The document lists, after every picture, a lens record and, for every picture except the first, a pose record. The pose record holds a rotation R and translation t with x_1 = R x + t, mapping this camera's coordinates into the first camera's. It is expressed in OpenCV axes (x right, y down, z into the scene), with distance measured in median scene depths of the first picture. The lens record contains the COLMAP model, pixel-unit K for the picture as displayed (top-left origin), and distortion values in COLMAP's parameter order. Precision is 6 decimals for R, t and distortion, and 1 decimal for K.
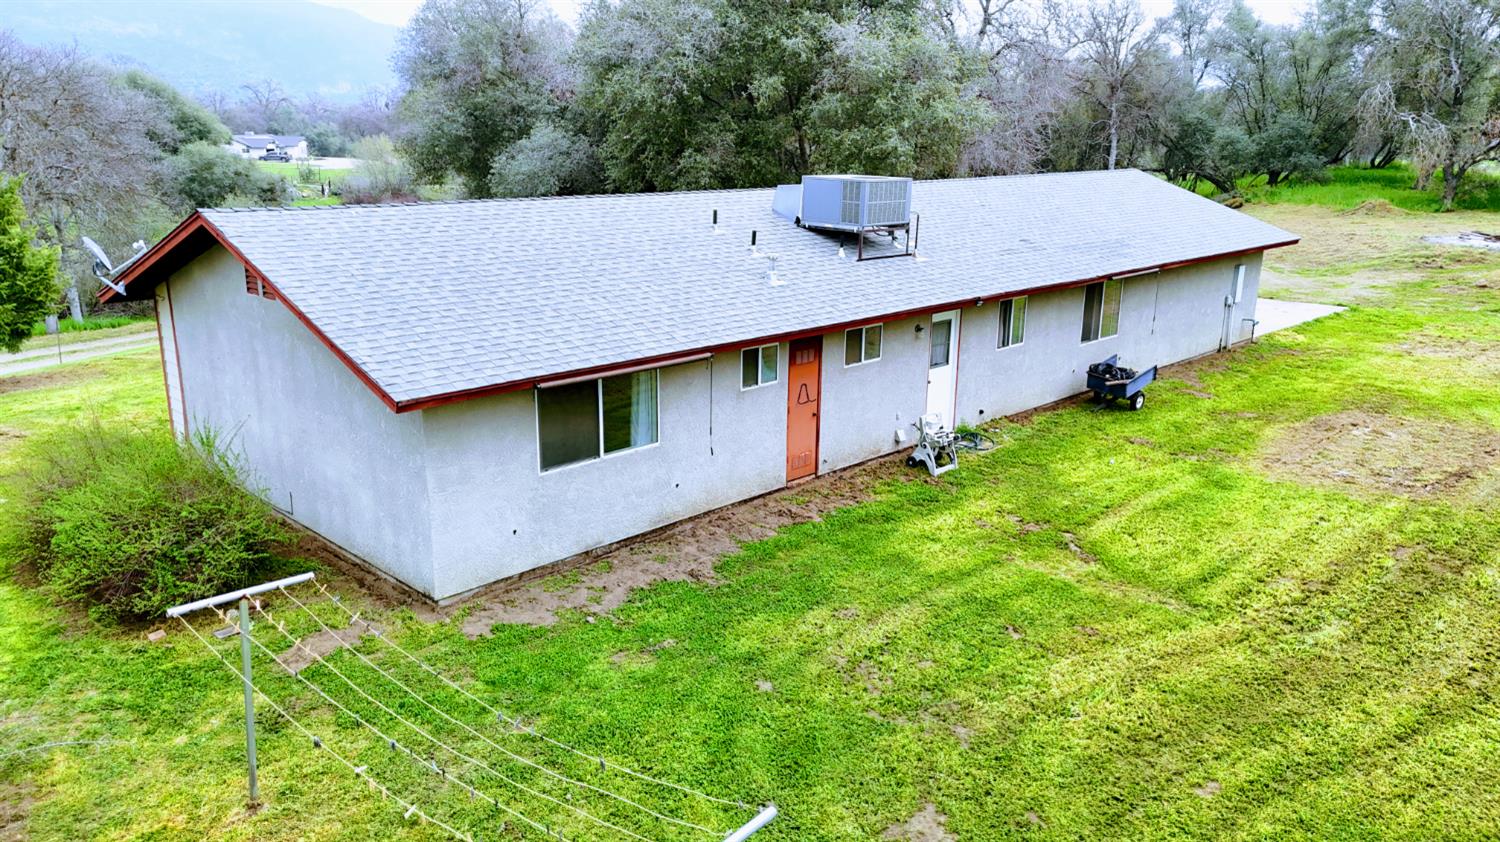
lens RADIAL K [[1093.0, 0, 754.1], [0, 1093.0, 419.0], [0, 0, 1]] dist [0.005491, 0.000416]
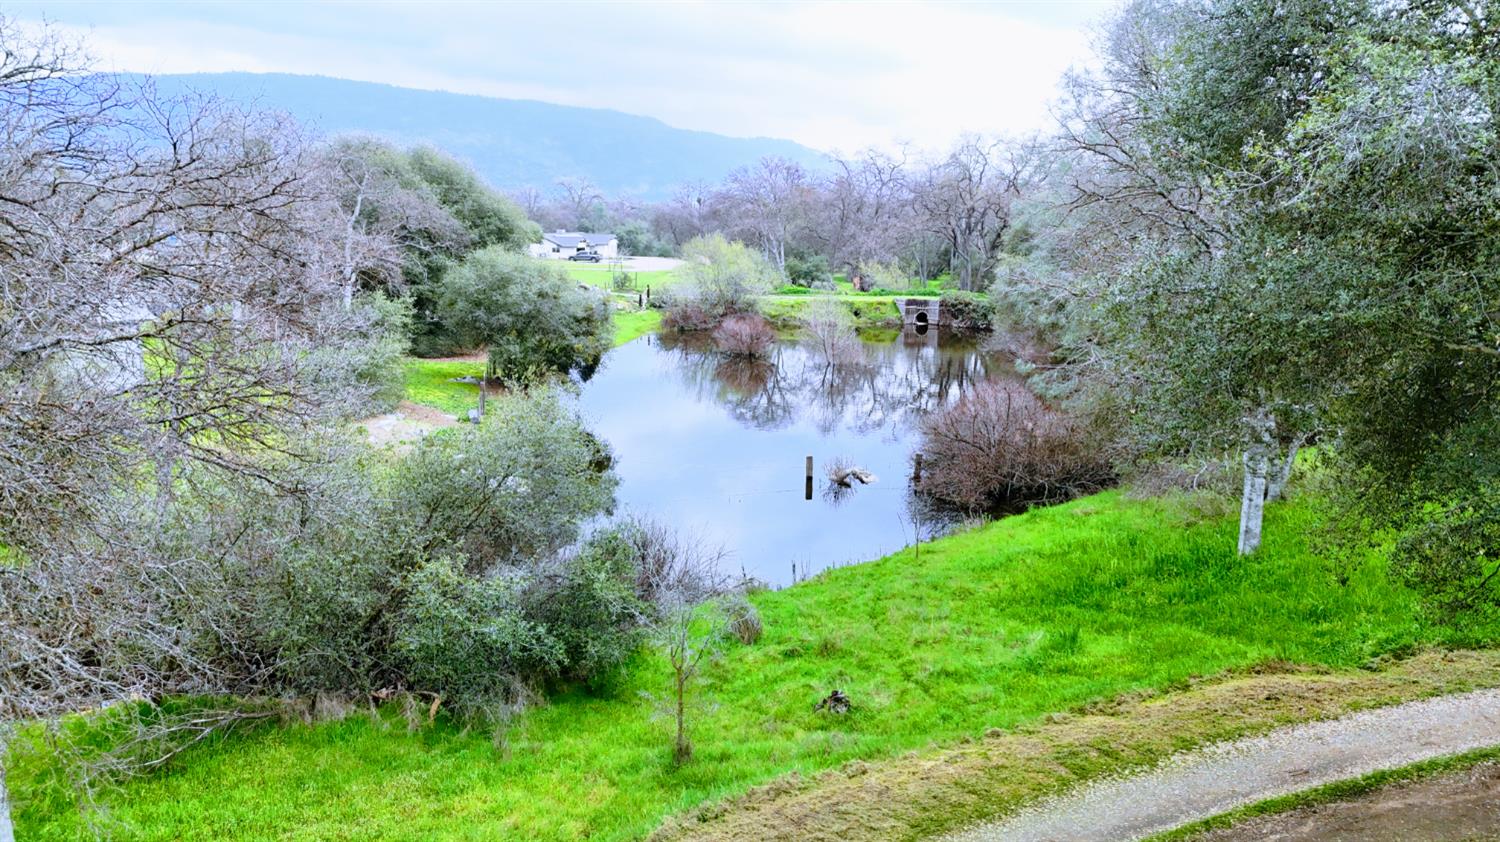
lens RADIAL K [[1093.0, 0, 747.9], [0, 1093.0, 423.3], [0, 0, 1]] dist [0.005491, 0.000416]
pose [[0.968508, 0.043384, -0.245173, -0.083065], [-0.062943, 0.995379, -0.072512, -0.047291], [0.240894, 0.085661, 0.966764, 0.177426]]
